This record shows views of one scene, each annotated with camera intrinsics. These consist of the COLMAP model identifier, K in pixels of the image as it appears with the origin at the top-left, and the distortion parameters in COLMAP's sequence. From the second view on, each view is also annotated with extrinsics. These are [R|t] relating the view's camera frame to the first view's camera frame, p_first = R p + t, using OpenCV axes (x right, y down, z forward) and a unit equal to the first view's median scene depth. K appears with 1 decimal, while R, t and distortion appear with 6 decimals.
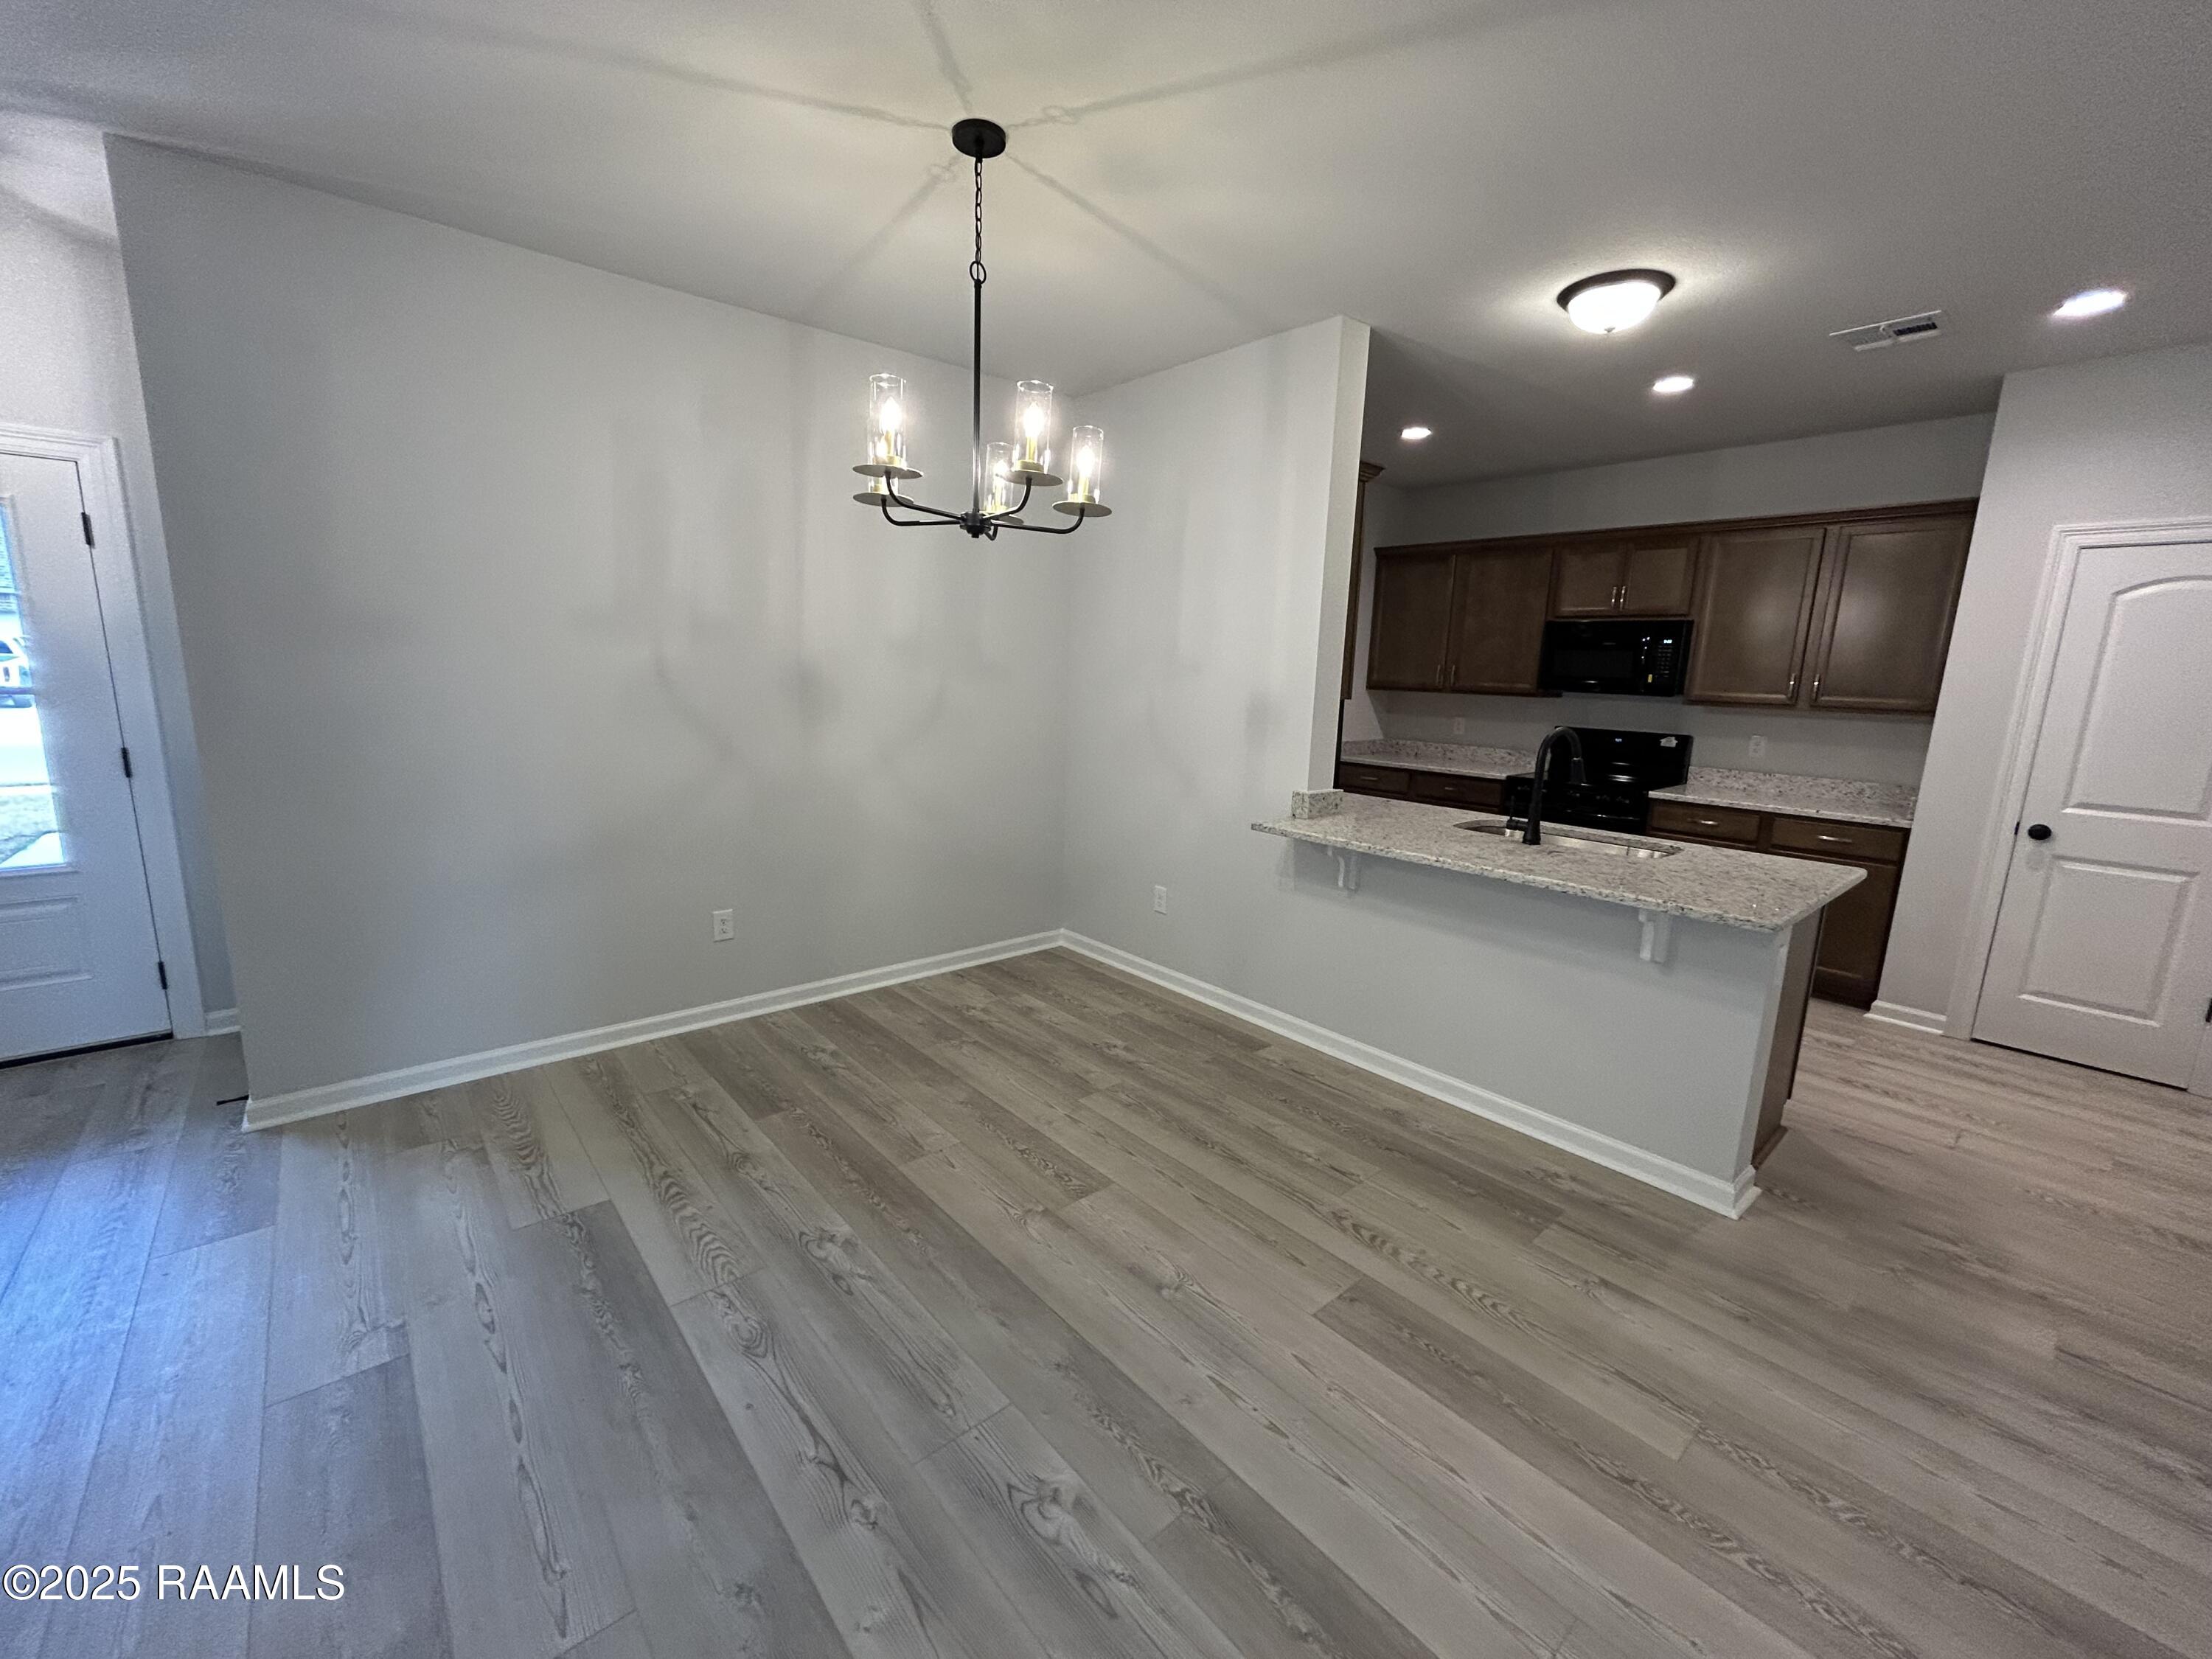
lens RADIAL K [[897.0, 0, 1106.0], [0, 897.0, 829.5], [0, 0, 1]] dist [-0.032587, 0.000002]
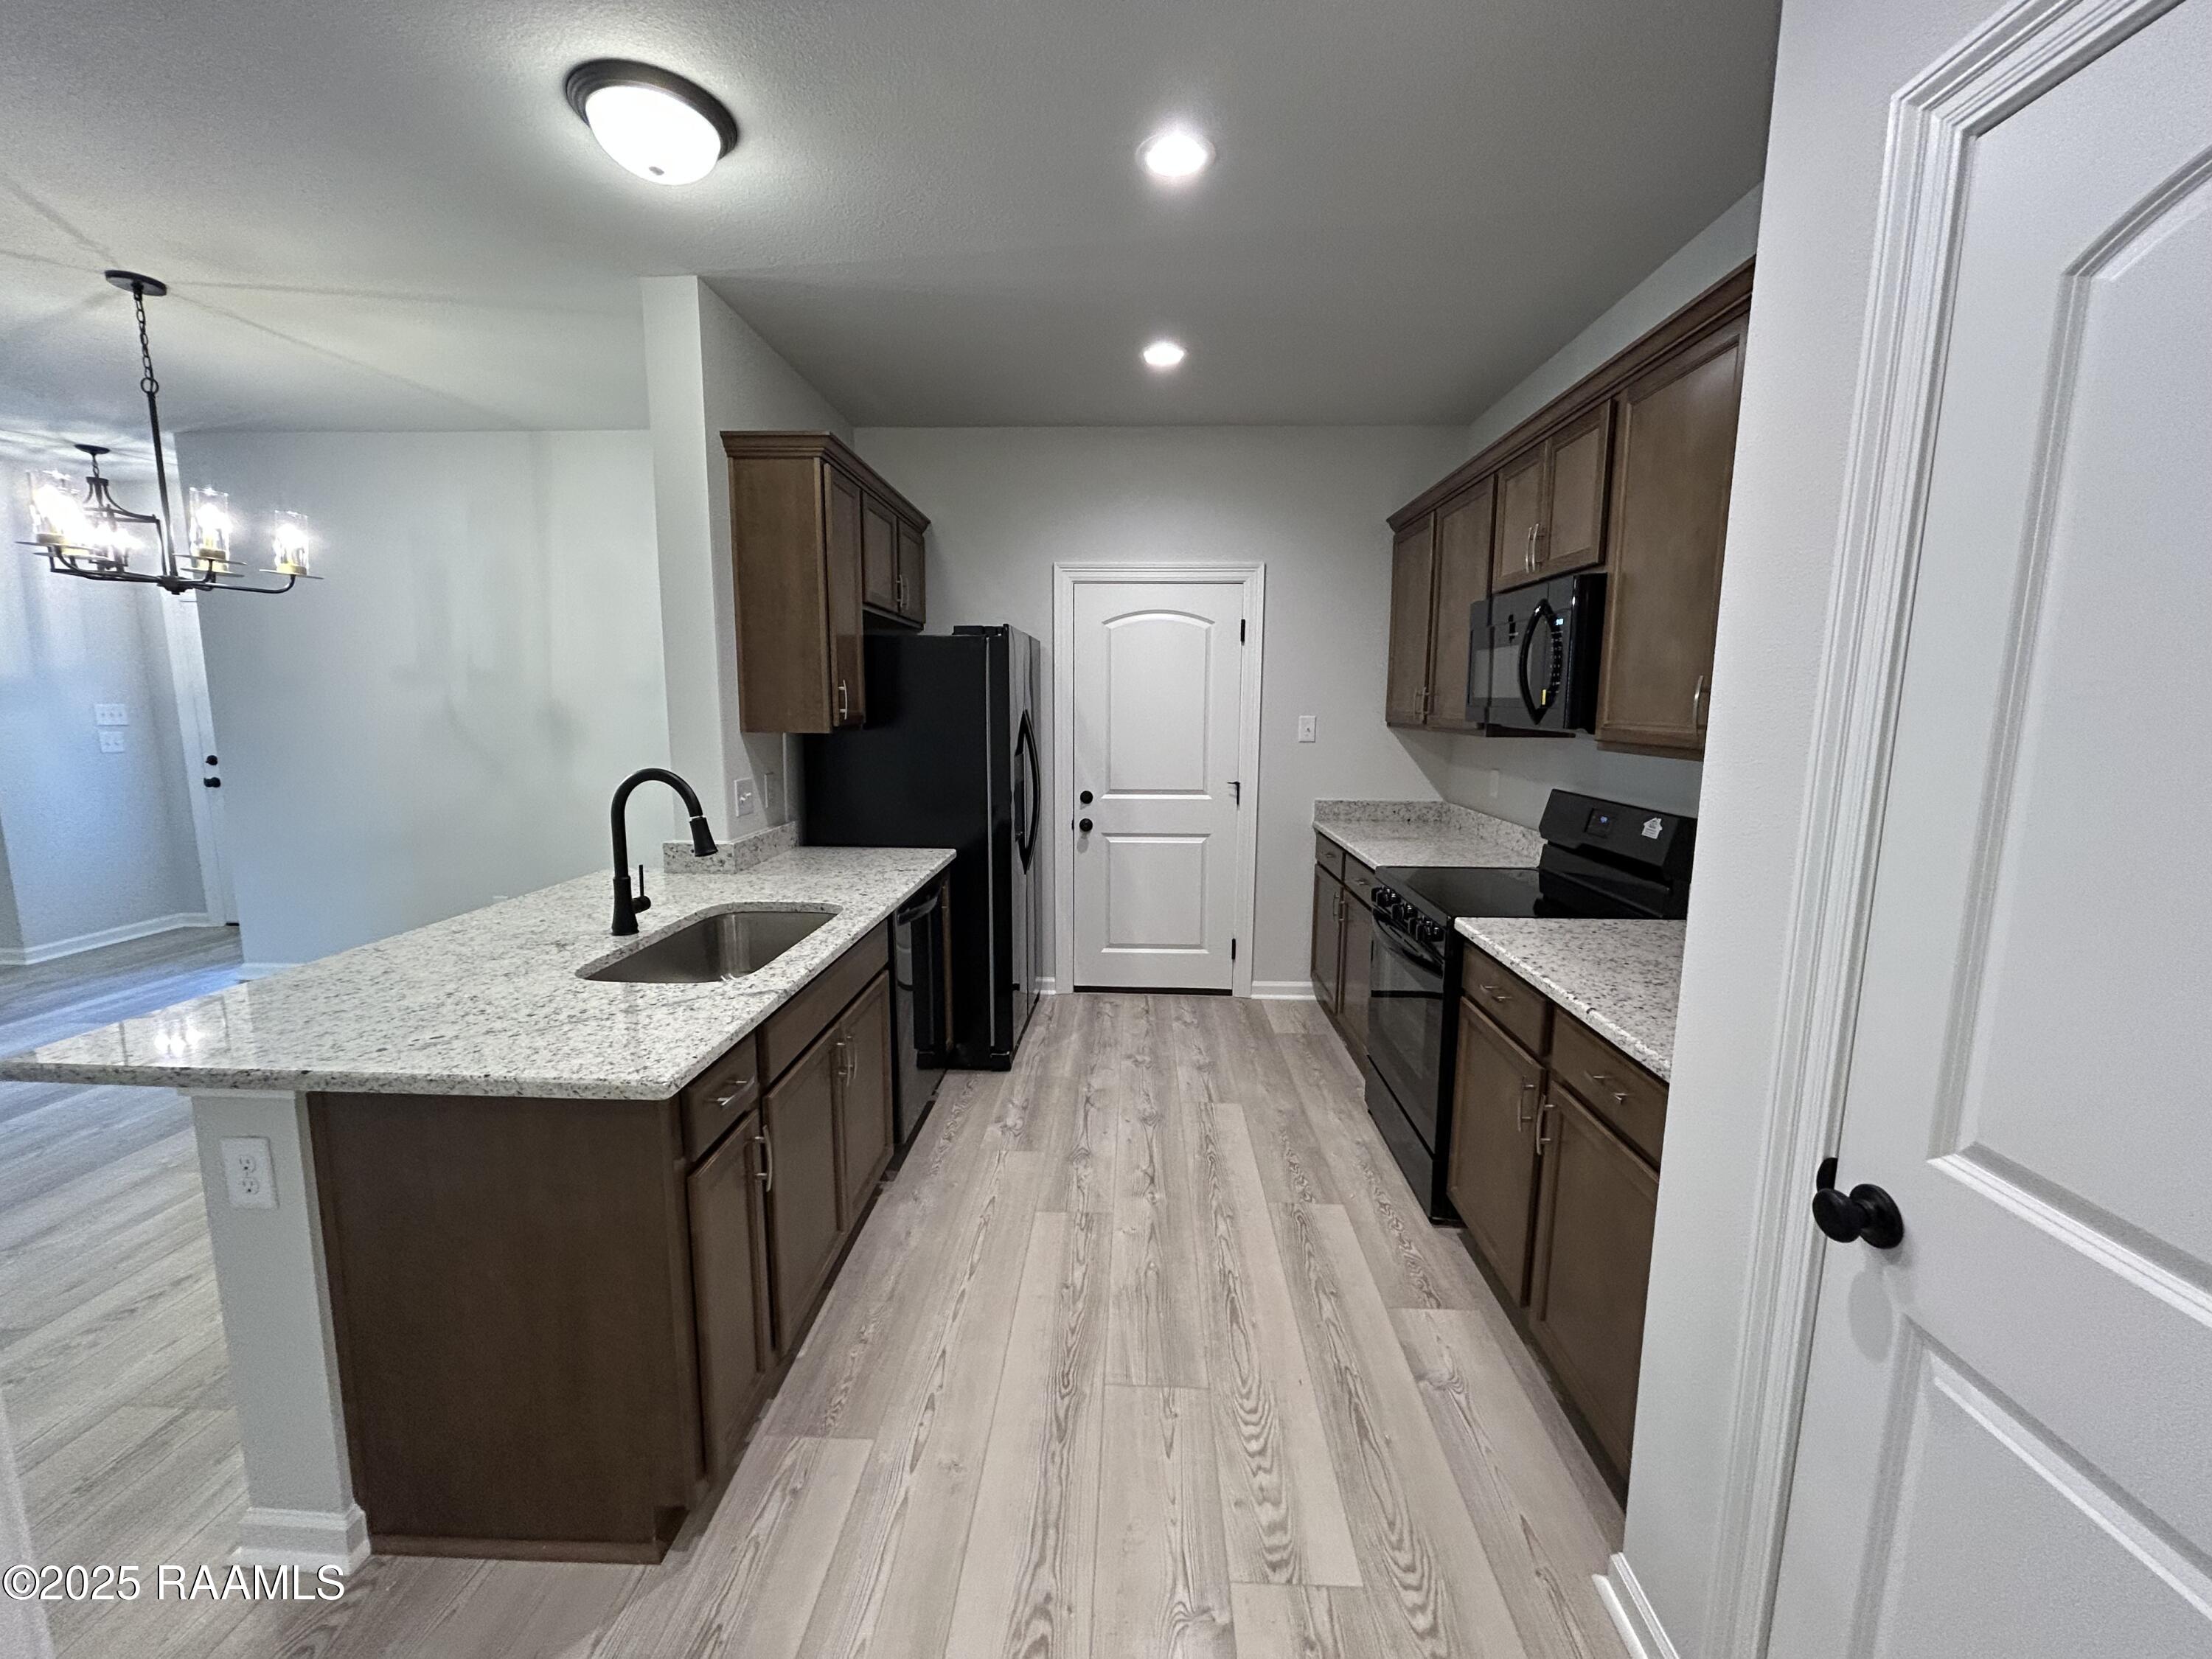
lens RADIAL K [[920.8, 0, 1106.0], [0, 920.8, 829.5], [0, 0, 1]] dist [-0.000022, -0.000023]
pose [[0.737416, 0.072191, -0.671570, 1.103349], [-0.105644, 0.994362, -0.009111, -0.090044], [0.667126, 0.077666, 0.740885, 0.622521]]
